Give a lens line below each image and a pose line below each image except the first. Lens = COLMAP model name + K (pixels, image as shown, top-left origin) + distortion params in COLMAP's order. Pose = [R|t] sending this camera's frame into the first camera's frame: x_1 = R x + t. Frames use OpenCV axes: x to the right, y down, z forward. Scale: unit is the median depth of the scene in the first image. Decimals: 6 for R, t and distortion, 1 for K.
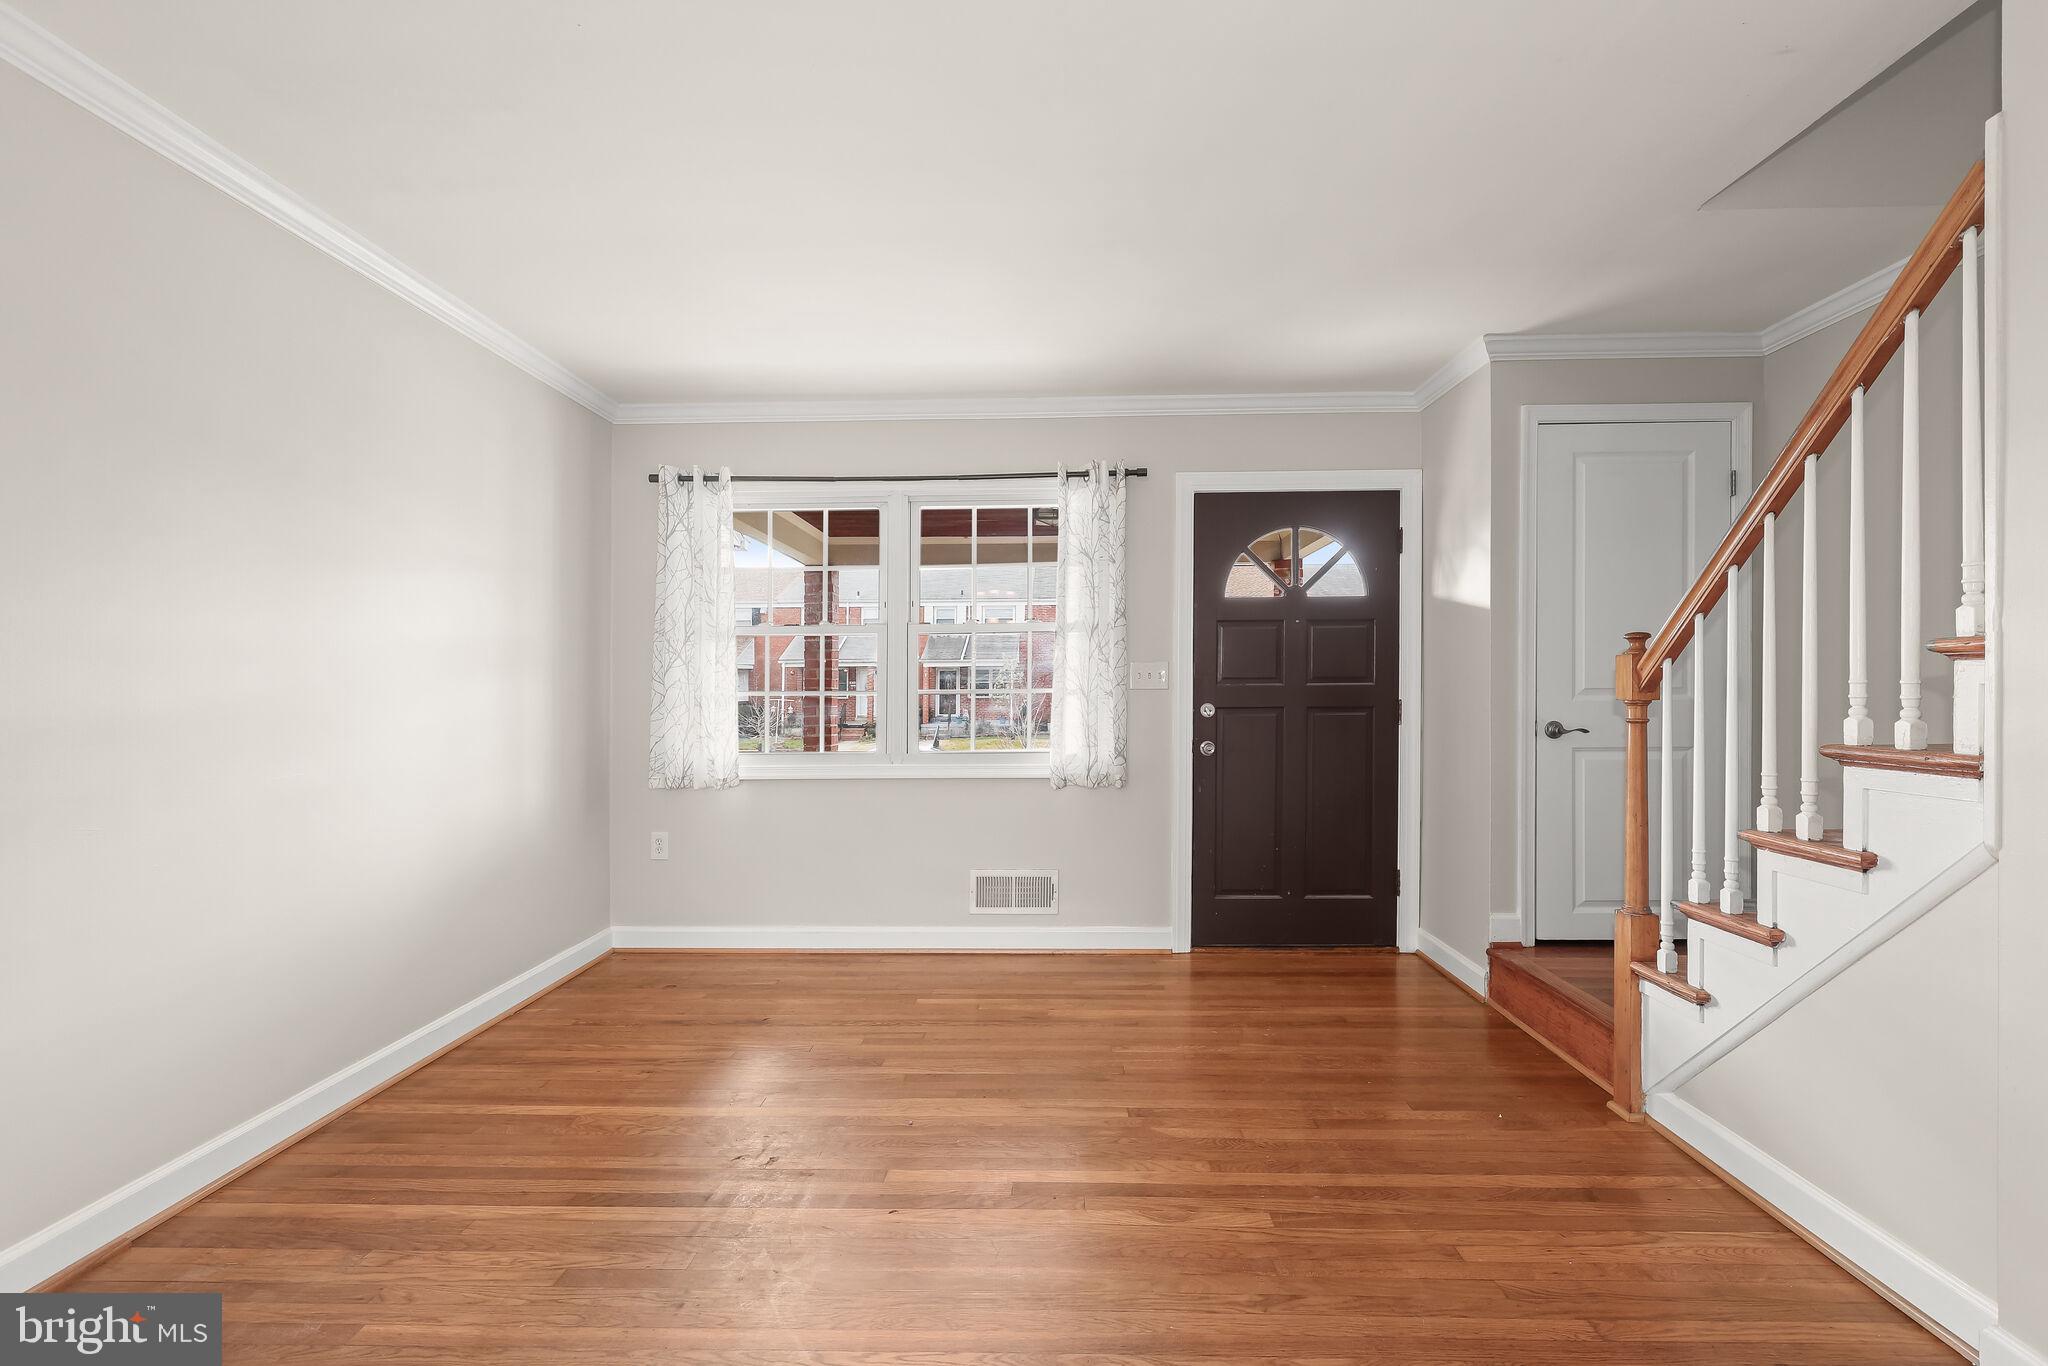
lens RADIAL K [[930.8, 0, 1039.1], [0, 930.8, 682.5], [0, 0, 1]] dist [0.002987, 0.000031]
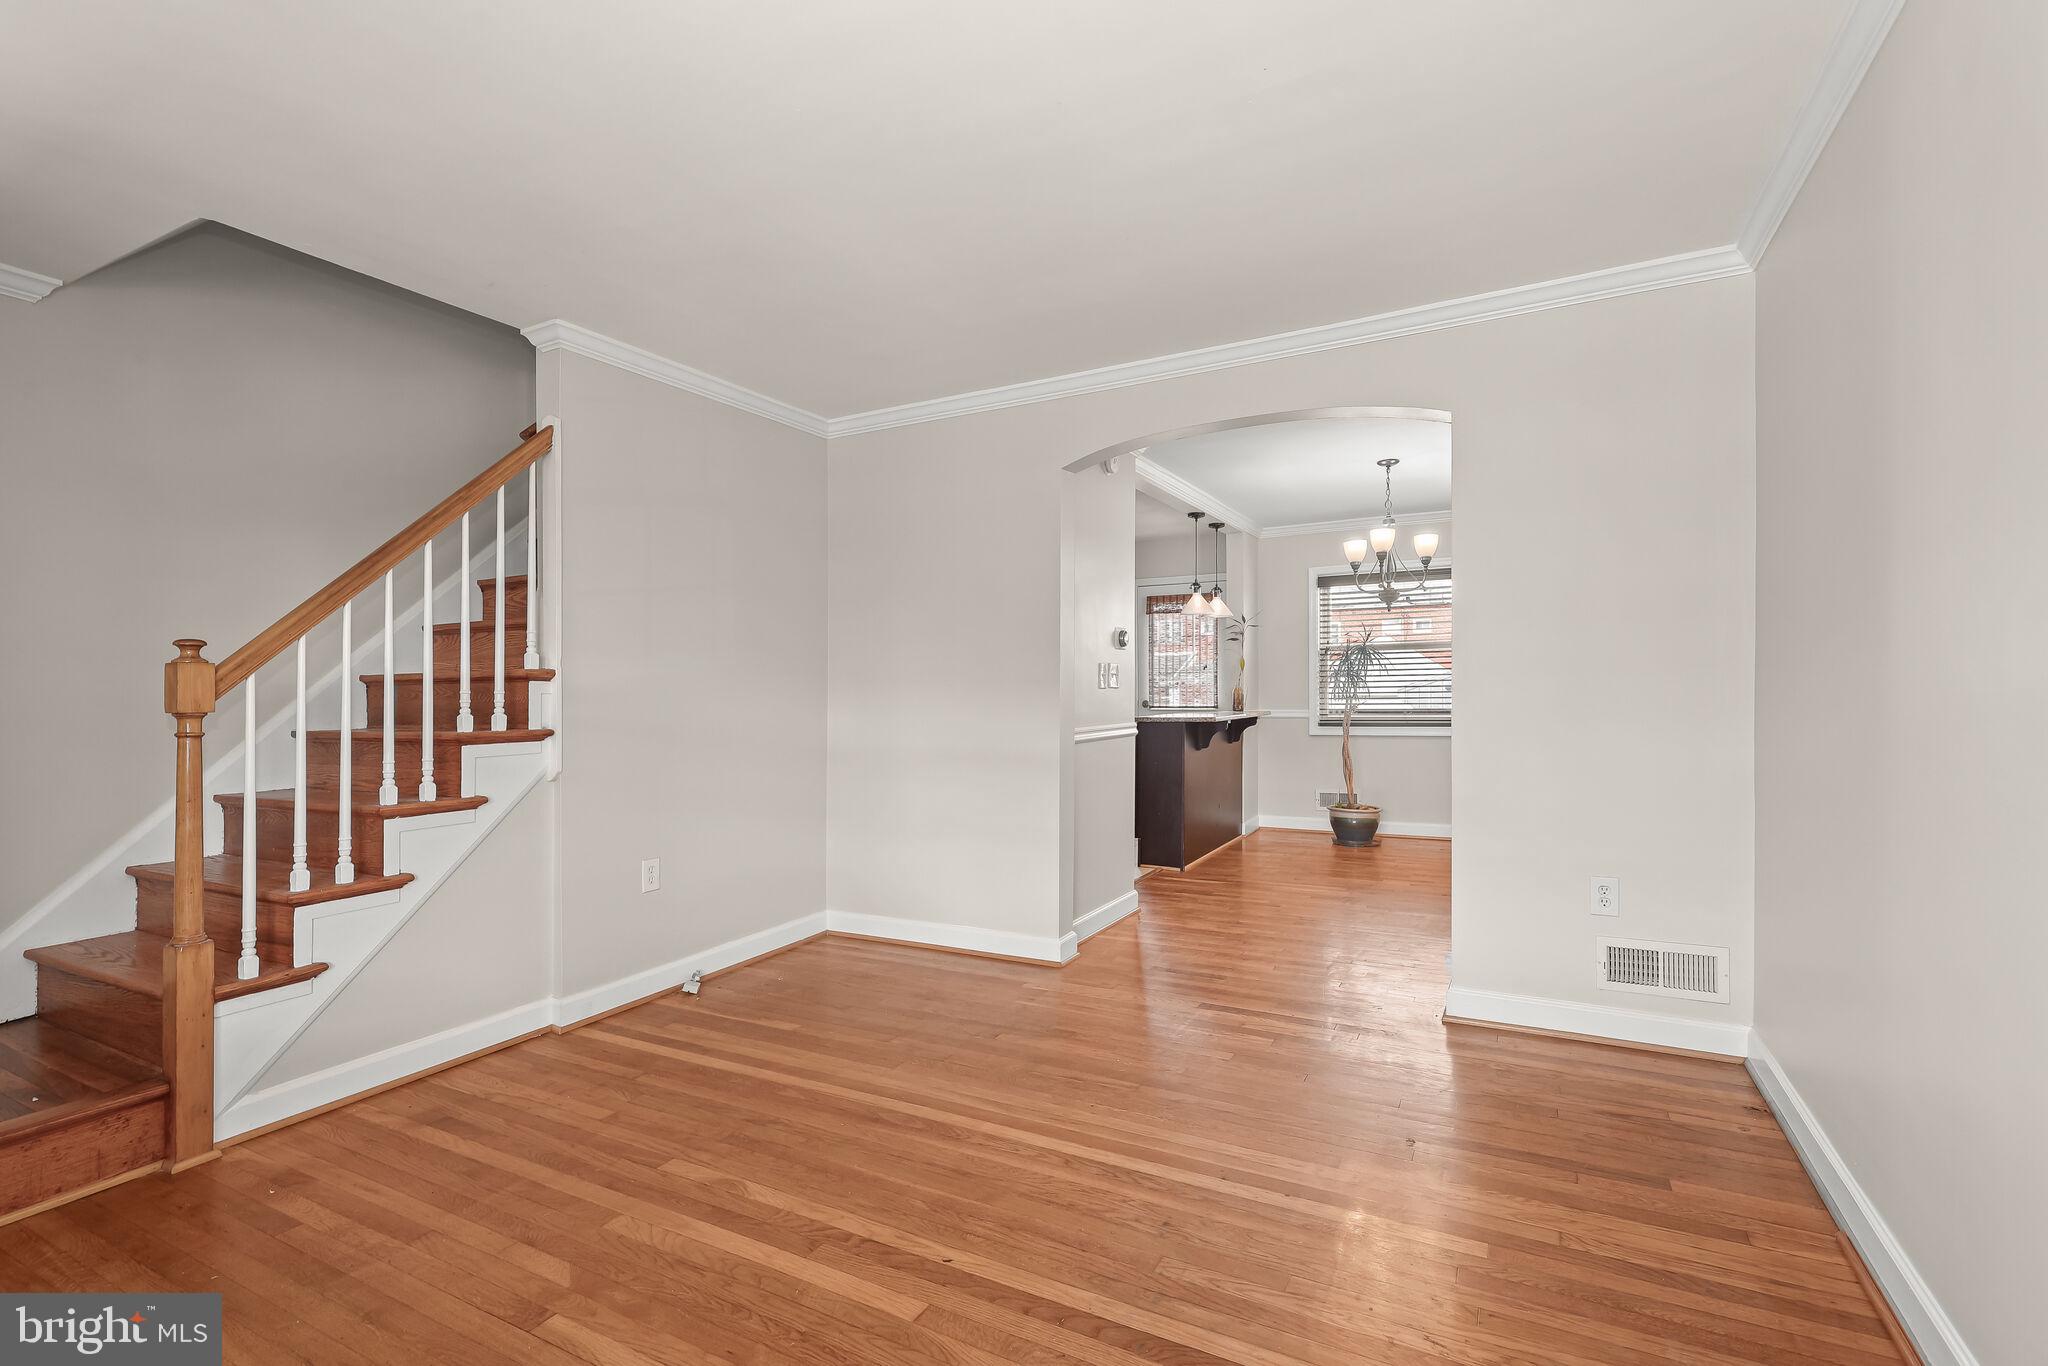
lens RADIAL K [[930.8, 0, 1032.2], [0, 930.8, 688.8], [0, 0, 1]] dist [0.002987, 0.000031]
pose [[-0.890110, 0.019765, 0.455317, -0.641599], [0.016753, 0.999803, -0.010649, 0.023244], [-0.455438, -0.001851, -0.890266, 1.735611]]
